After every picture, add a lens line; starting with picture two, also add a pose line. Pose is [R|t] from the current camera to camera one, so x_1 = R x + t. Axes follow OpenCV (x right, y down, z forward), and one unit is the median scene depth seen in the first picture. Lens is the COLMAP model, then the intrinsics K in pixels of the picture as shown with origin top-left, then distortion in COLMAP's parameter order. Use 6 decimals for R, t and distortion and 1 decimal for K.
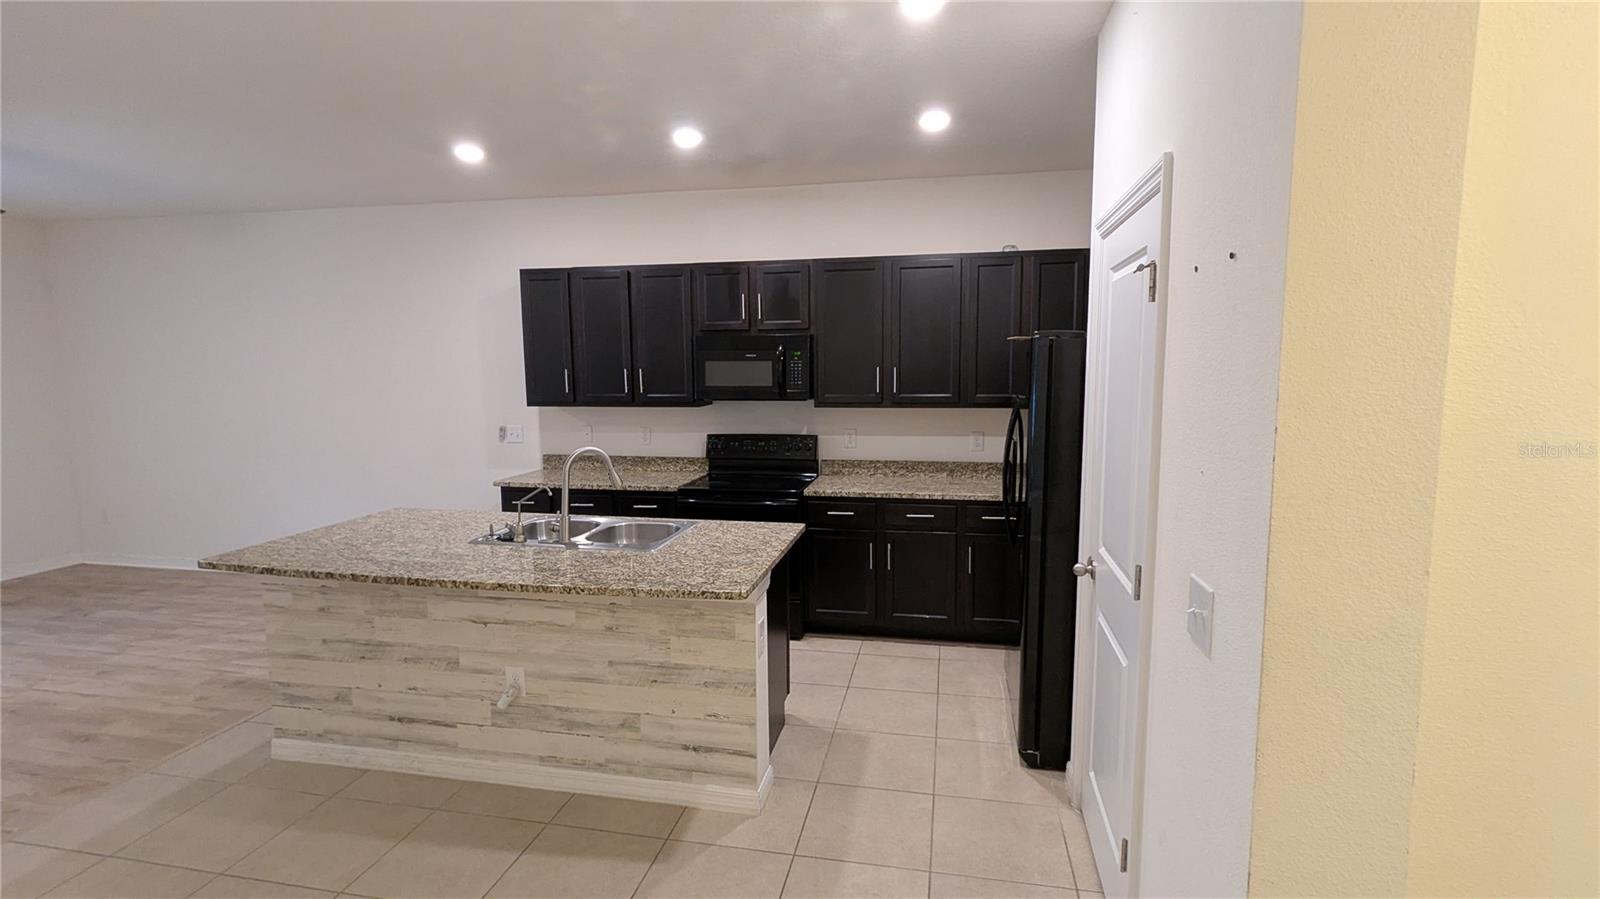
lens RADIAL K [[753.6, 0, 802.8], [0, 753.6, 446.0], [0, 0, 1]] dist [0.001147, -0.000869]
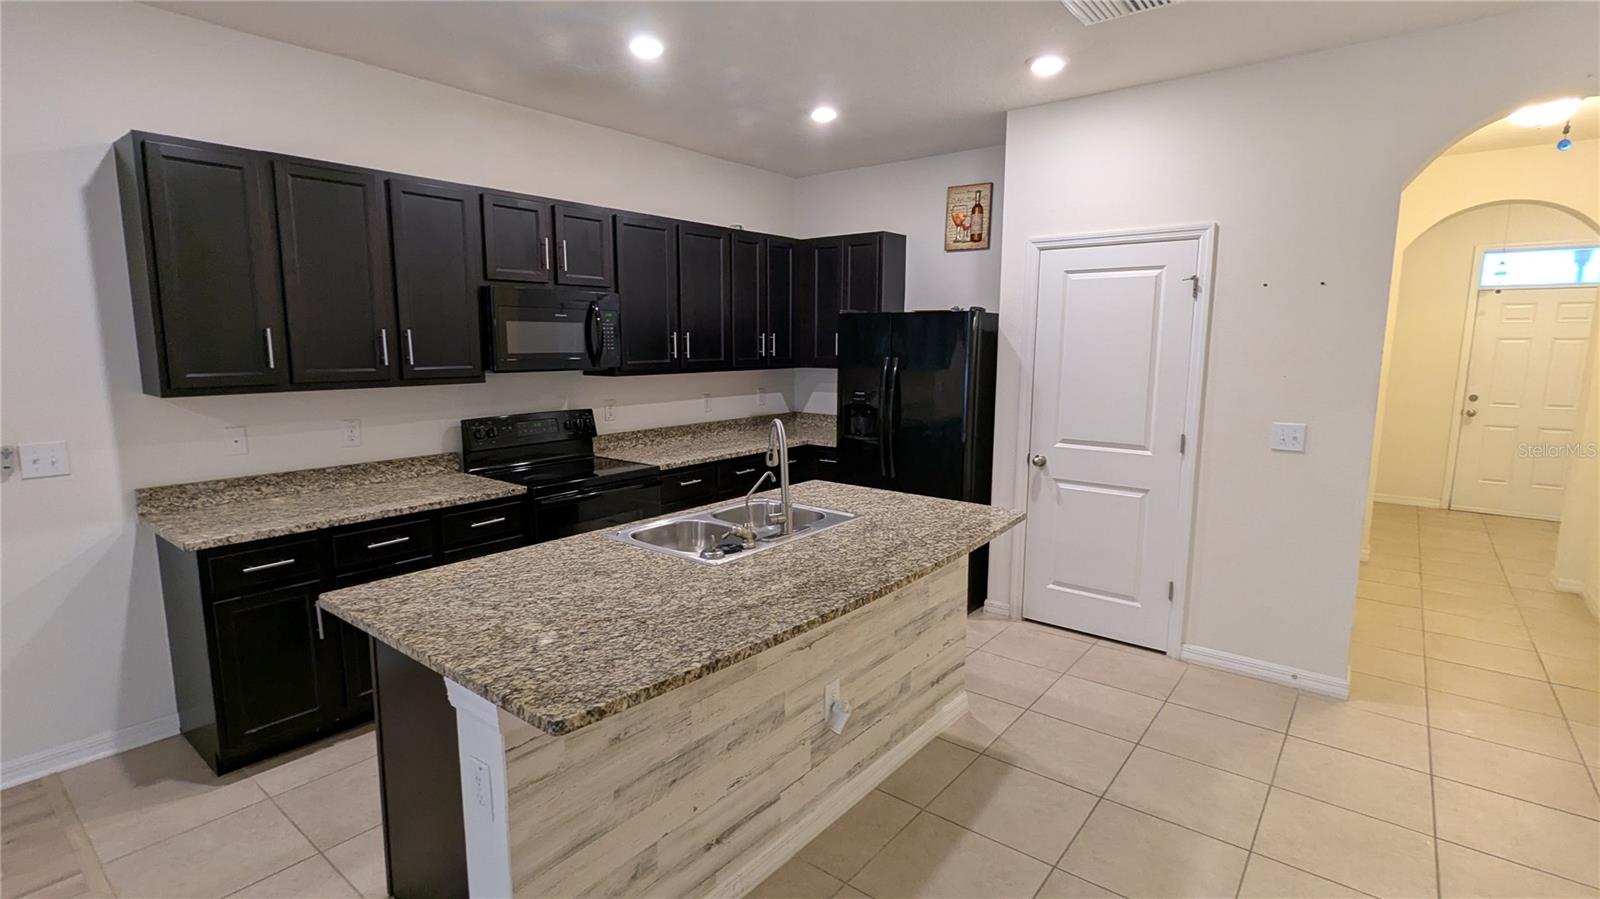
lens RADIAL K [[753.6, 0, 801.8], [0, 753.6, 444.9], [0, 0, 1]] dist [0.001147, -0.000869]
pose [[0.455911, -0.116289, 0.882396, -0.839062], [0.090052, 0.992367, 0.084255, -0.031669], [-0.885458, 0.041049, 0.462903, 0.481104]]
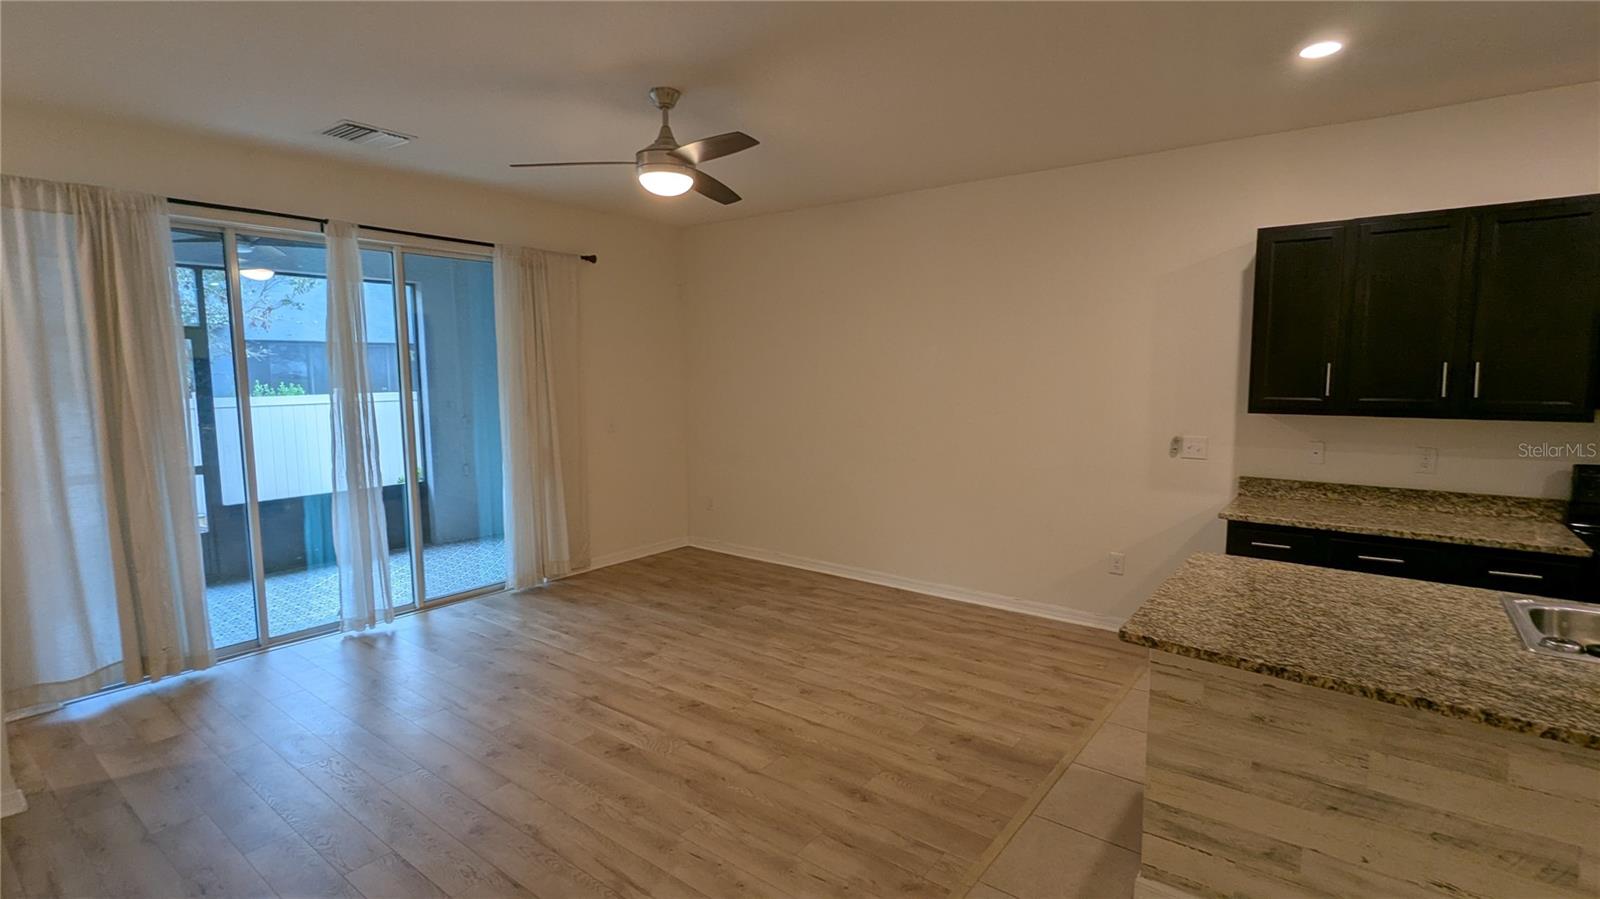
lens RADIAL K [[753.6, 0, 801.3], [0, 753.6, 451.8], [0, 0, 1]] dist [0.001147, -0.000869]
pose [[0.896131, 0.051739, -0.440763, -0.573963], [-0.048860, 0.998645, 0.017886, -0.007697], [0.441092, 0.005508, 0.897445, 0.182023]]
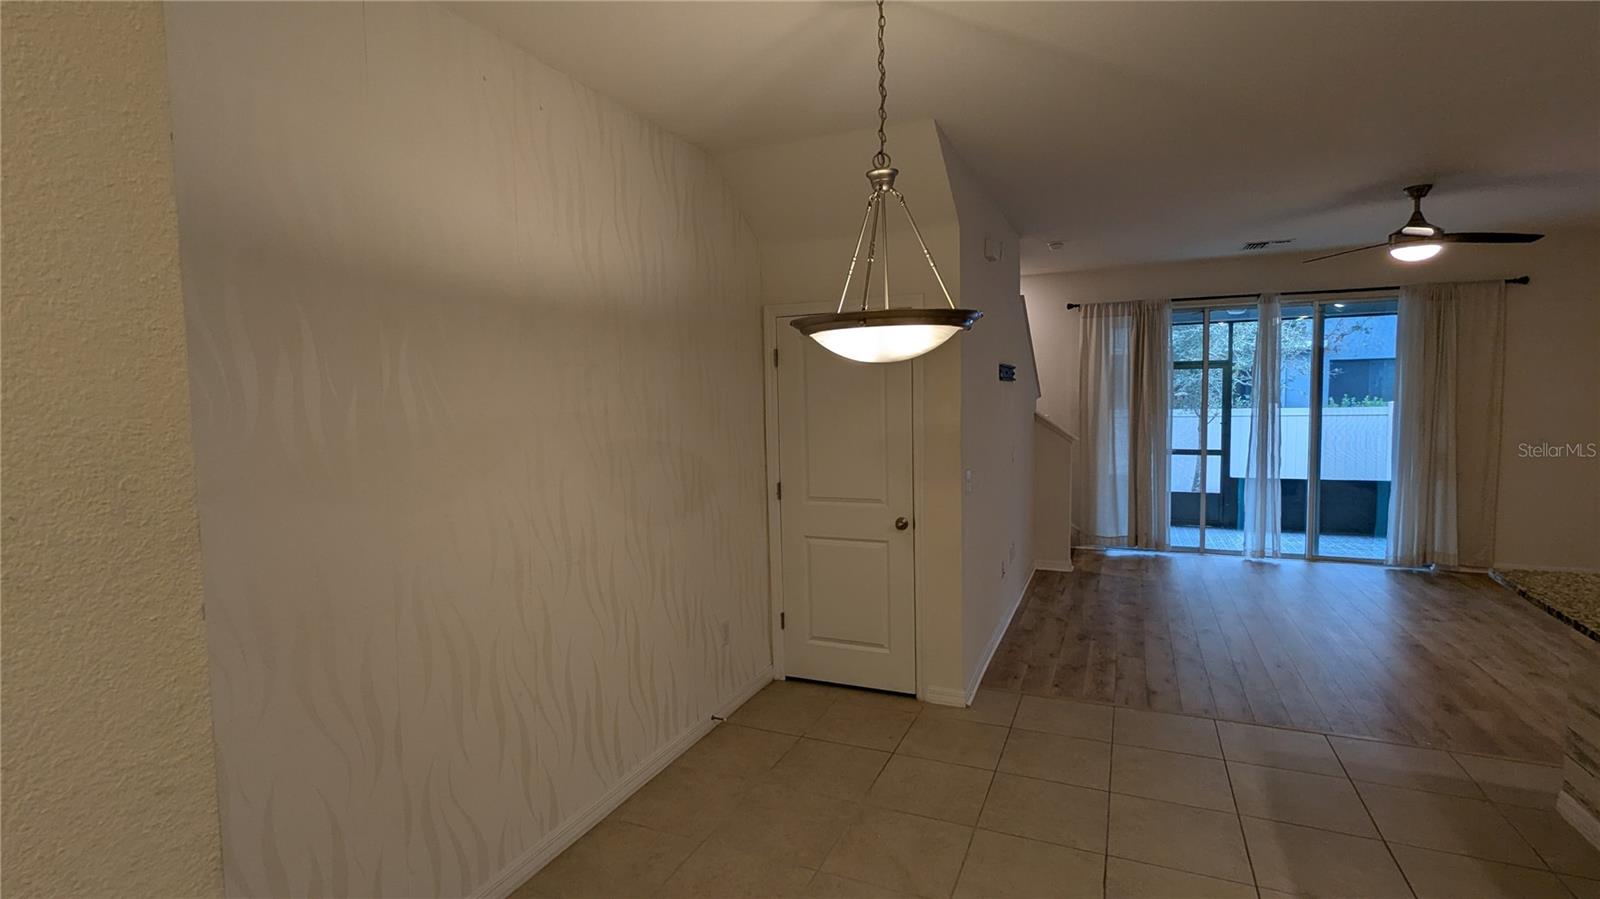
lens RADIAL K [[753.6, 0, 798.8], [0, 753.6, 452.5], [0, 0, 1]] dist [0.001147, -0.000869]
pose [[-0.212581, 0.085305, -0.973413, 0.268170], [-0.085591, 0.990727, 0.105514, -0.020411], [0.973388, 0.105746, -0.203308, 0.215382]]
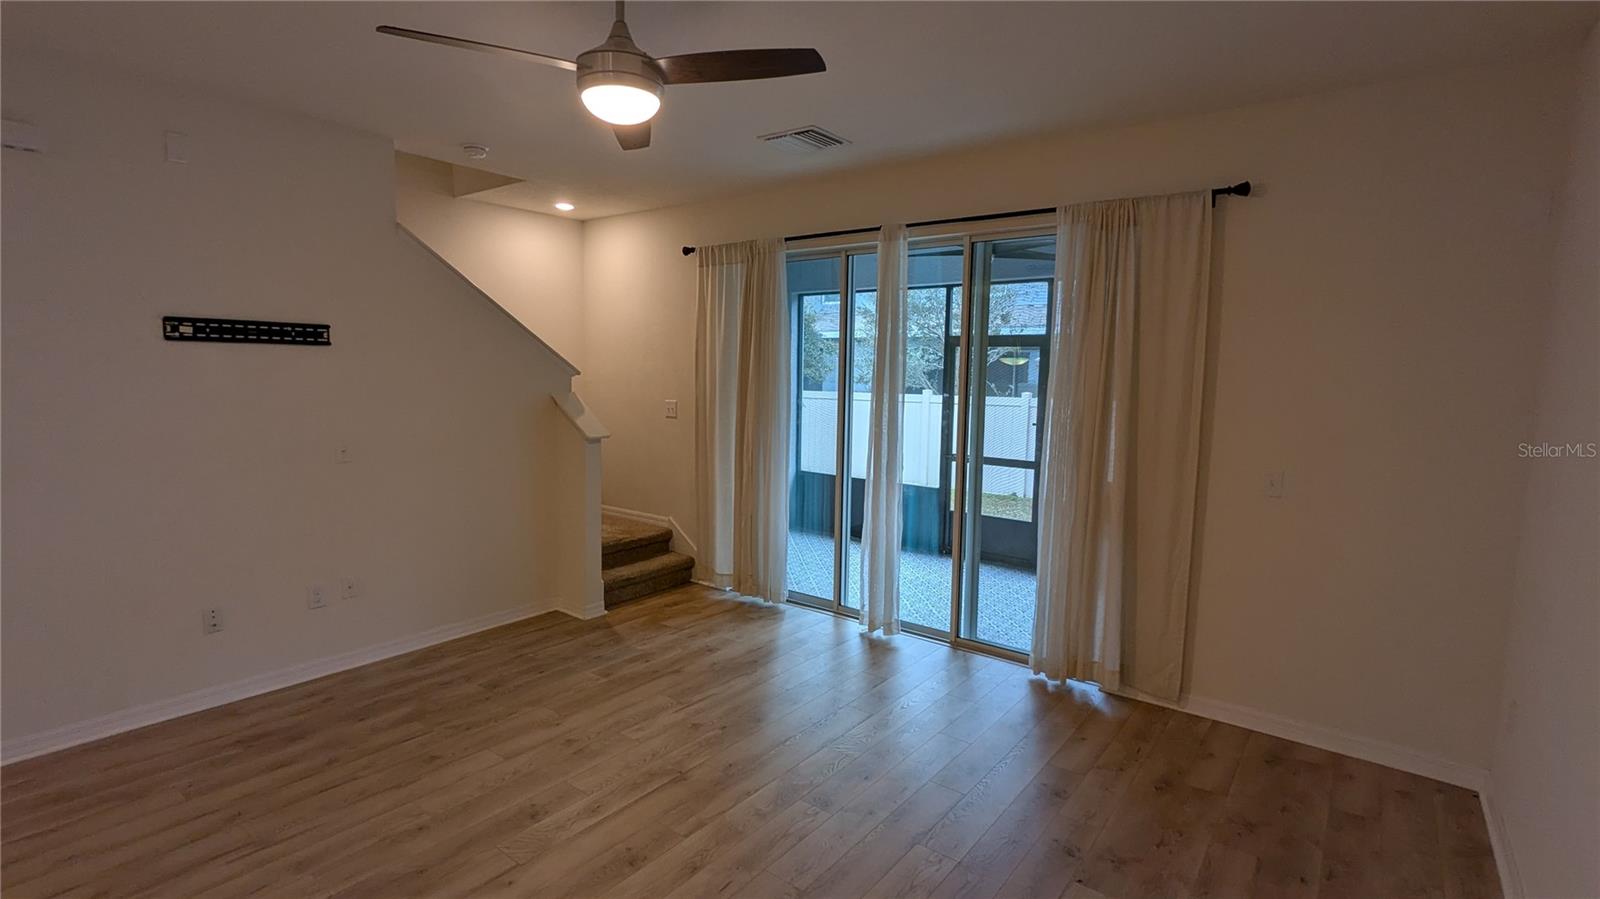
lens RADIAL K [[753.6, 0, 804.4], [0, 753.6, 434.6], [0, 0, 1]] dist [0.001147, -0.000869]
pose [[-0.450095, 0.075516, -0.889782, -0.613274], [-0.110892, 0.983978, 0.139605, -0.130945], [0.886068, 0.161506, -0.434510, 1.307605]]
